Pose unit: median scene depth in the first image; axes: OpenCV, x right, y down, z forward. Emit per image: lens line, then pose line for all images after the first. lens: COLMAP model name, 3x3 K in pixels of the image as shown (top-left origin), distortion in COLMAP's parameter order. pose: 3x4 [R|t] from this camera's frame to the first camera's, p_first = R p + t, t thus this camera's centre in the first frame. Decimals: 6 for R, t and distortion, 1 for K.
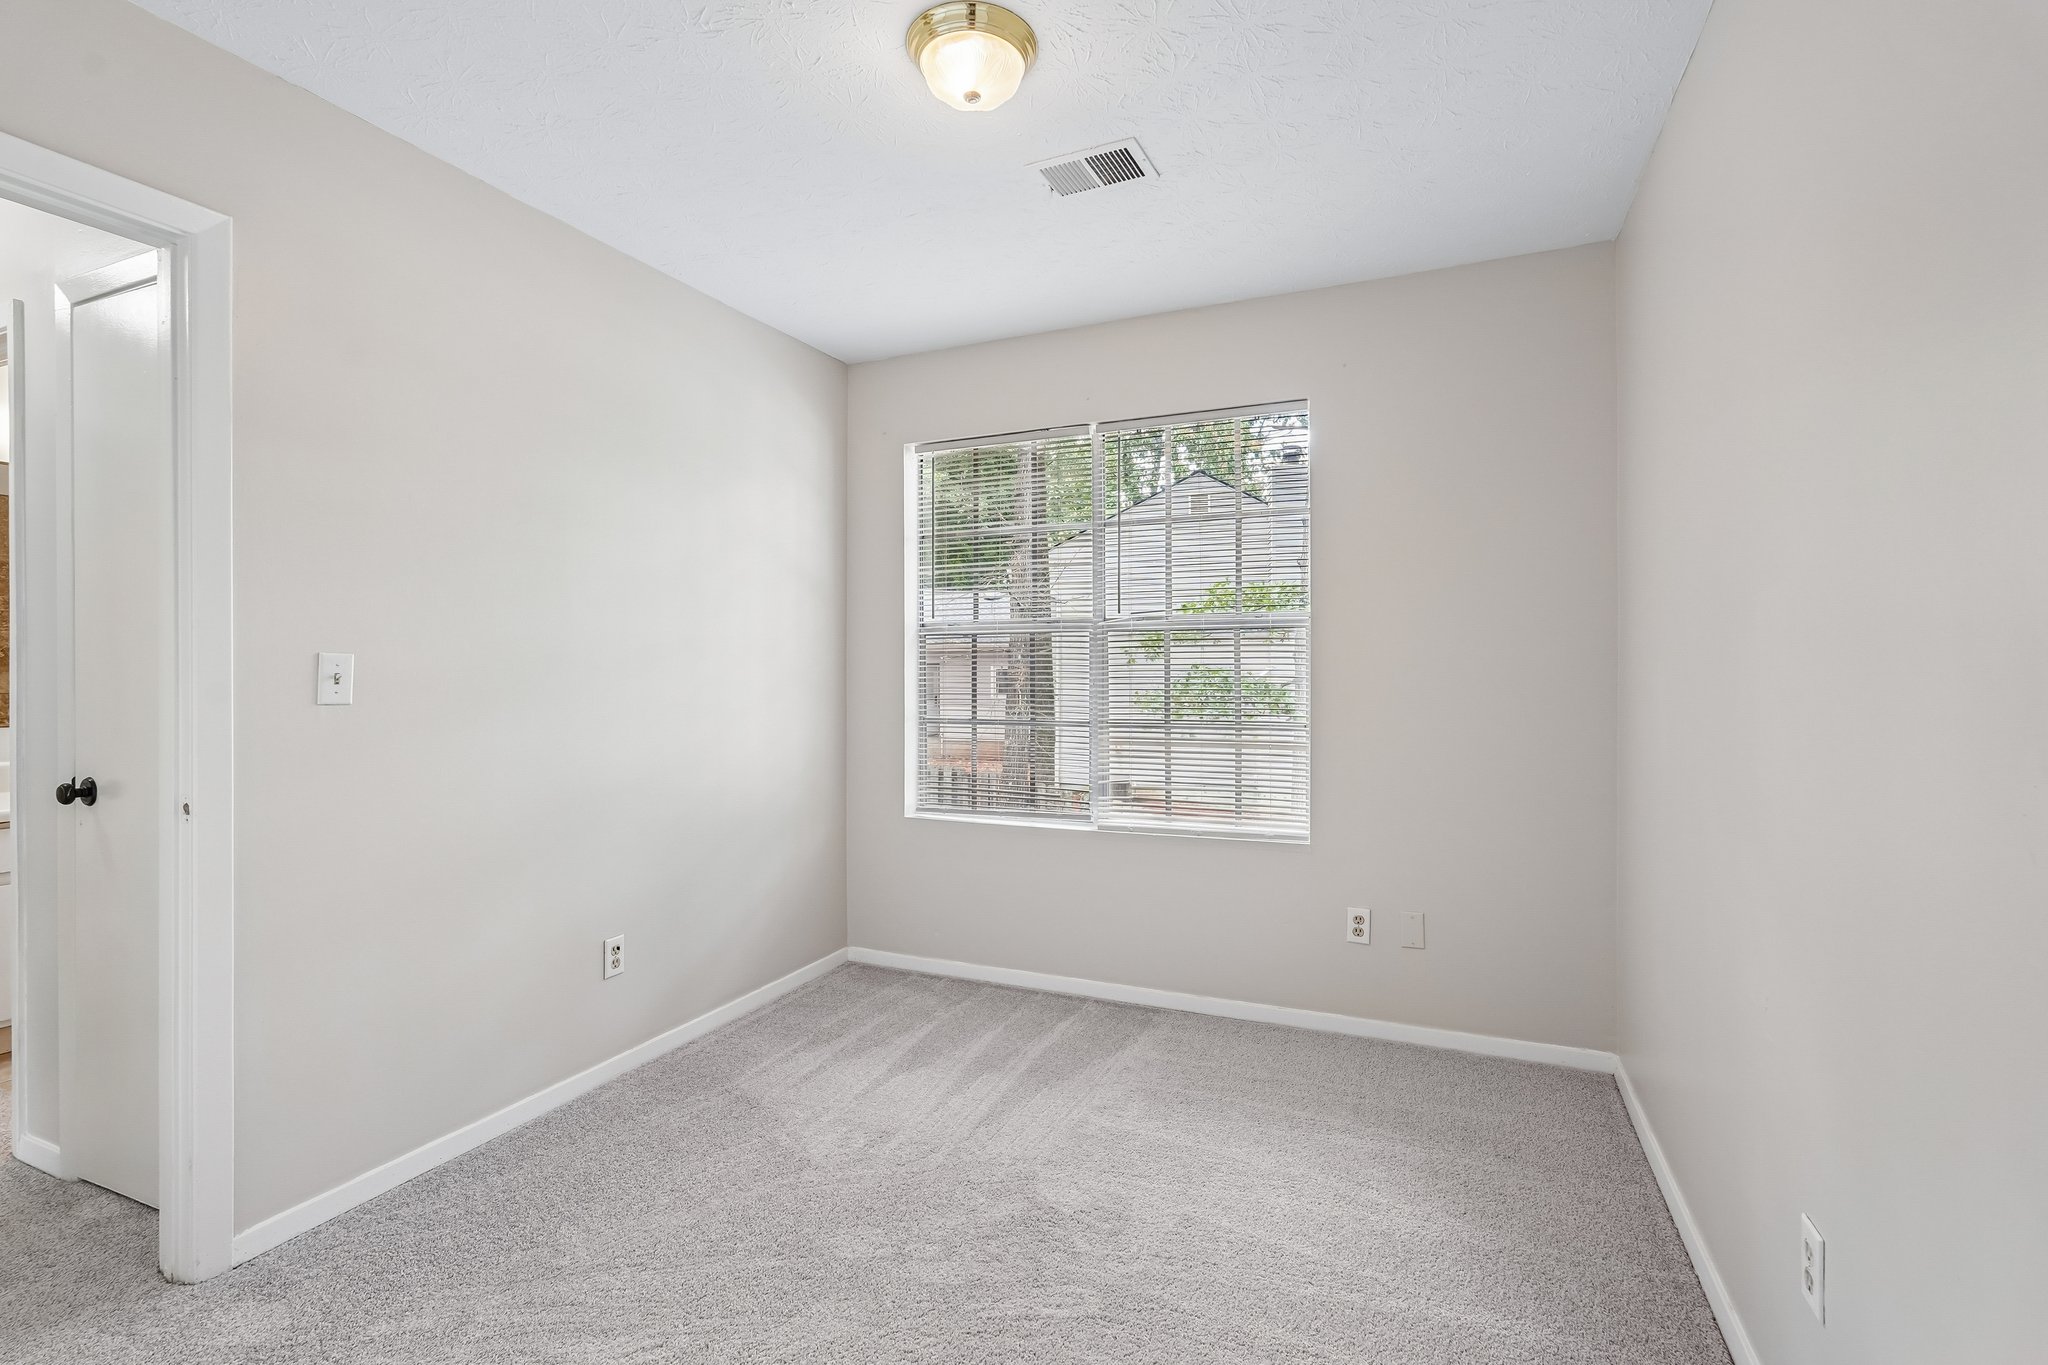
lens RADIAL K [[937.2, 0, 1029.5], [0, 937.2, 682.0], [0, 0, 1]] dist [-0.001215, 0.007266]
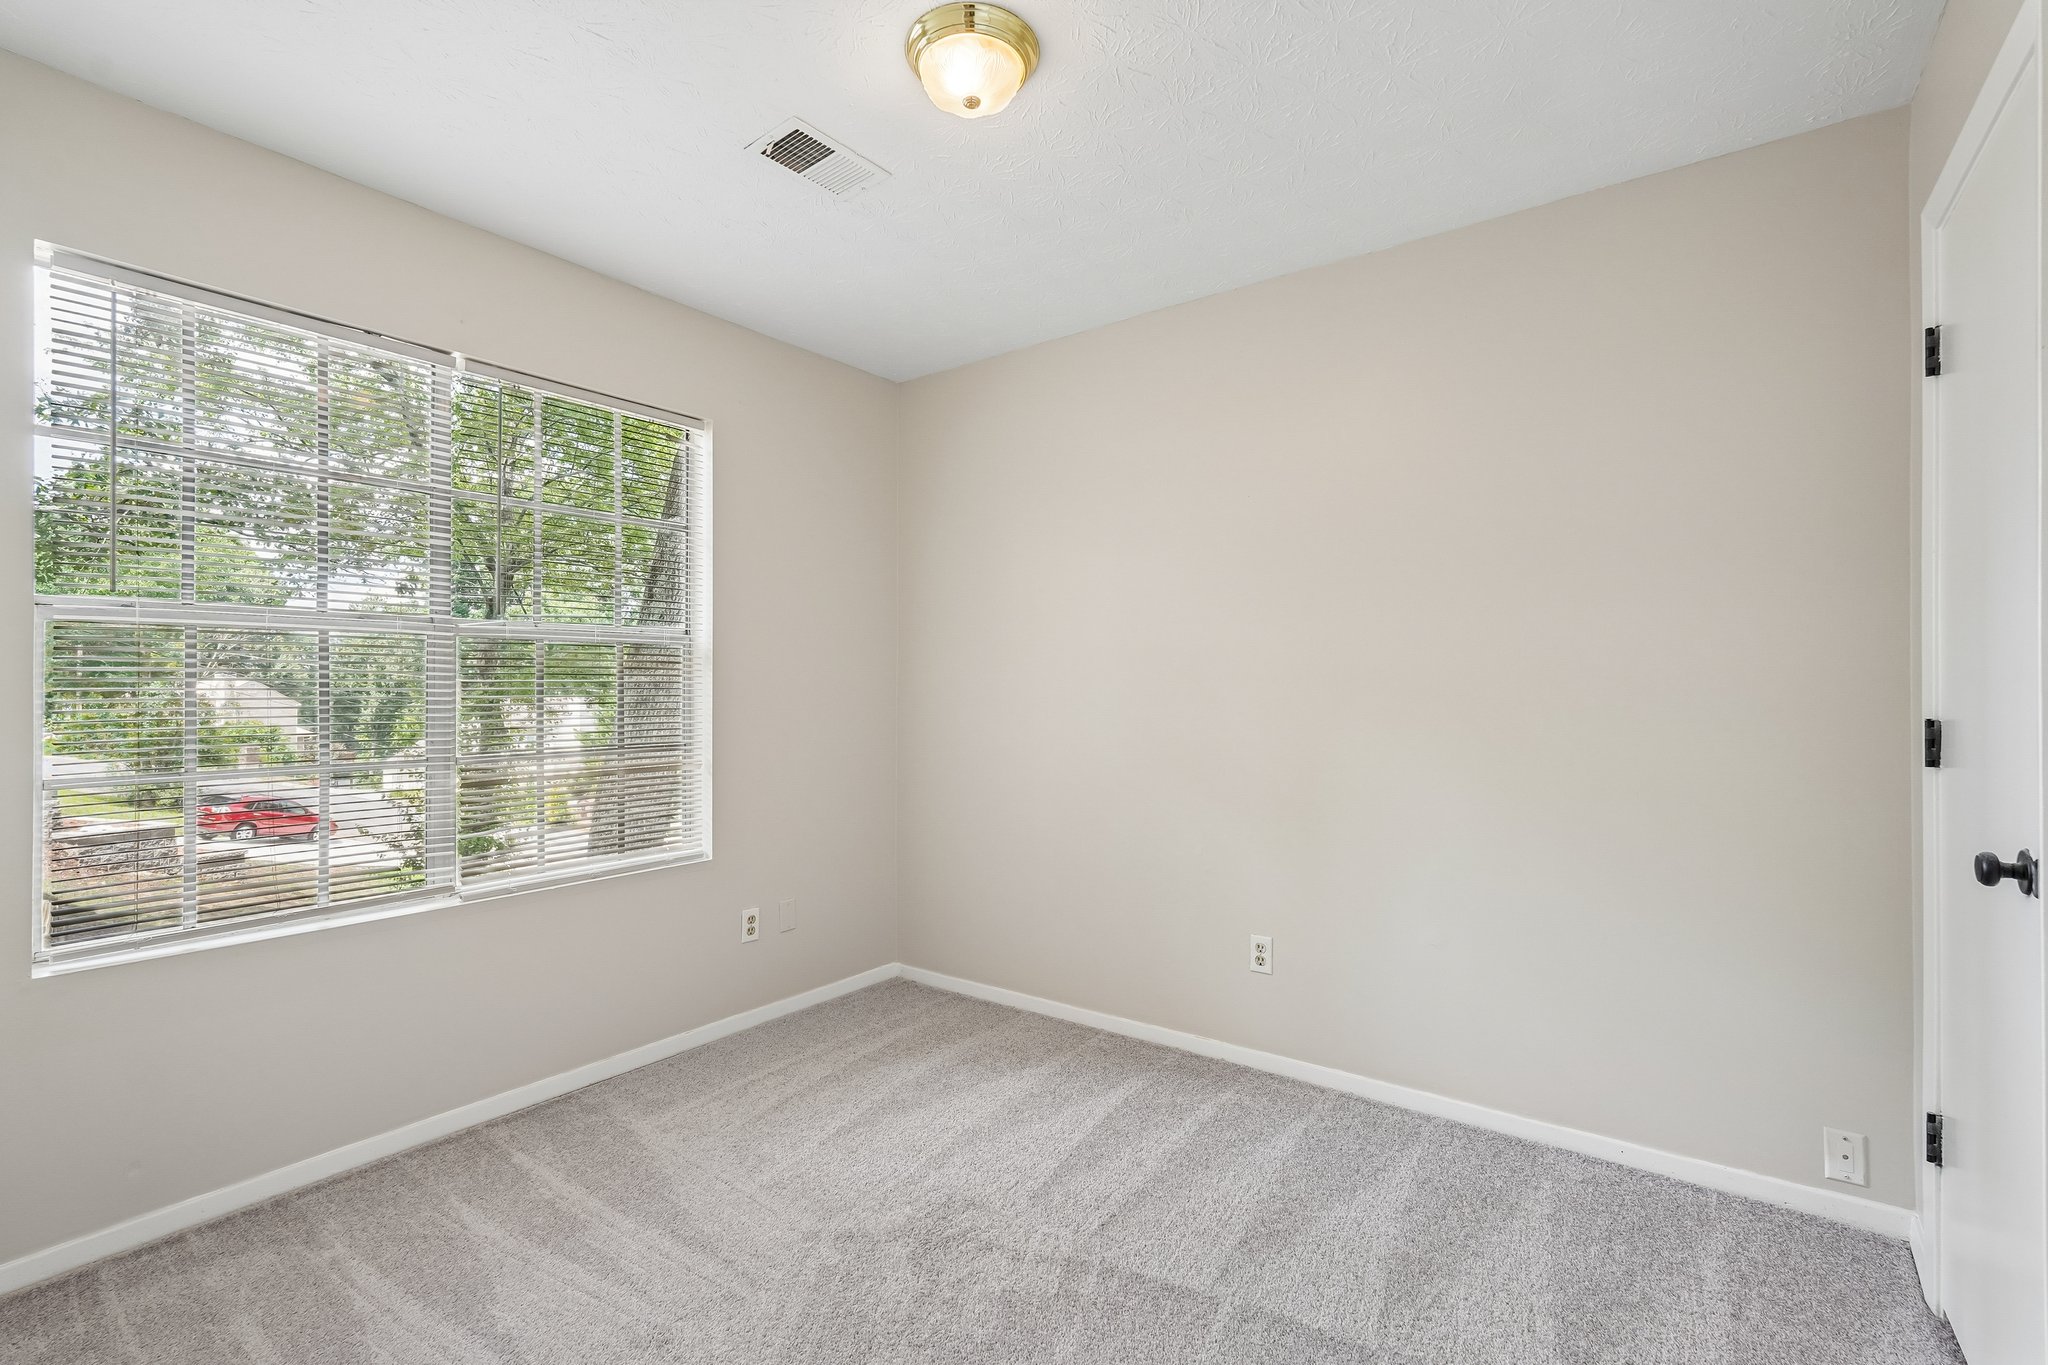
lens RADIAL K [[920.6, 0, 1090.0], [0, 920.6, 682.5], [0, 0, 1]] dist [0.000128, 0.007853]
pose [[0.192223, -0.000779, 0.981351, -0.617840], [-0.006046, 0.999980, 0.001978, -0.024658], [-0.981333, -0.006313, 0.192214, 0.412879]]
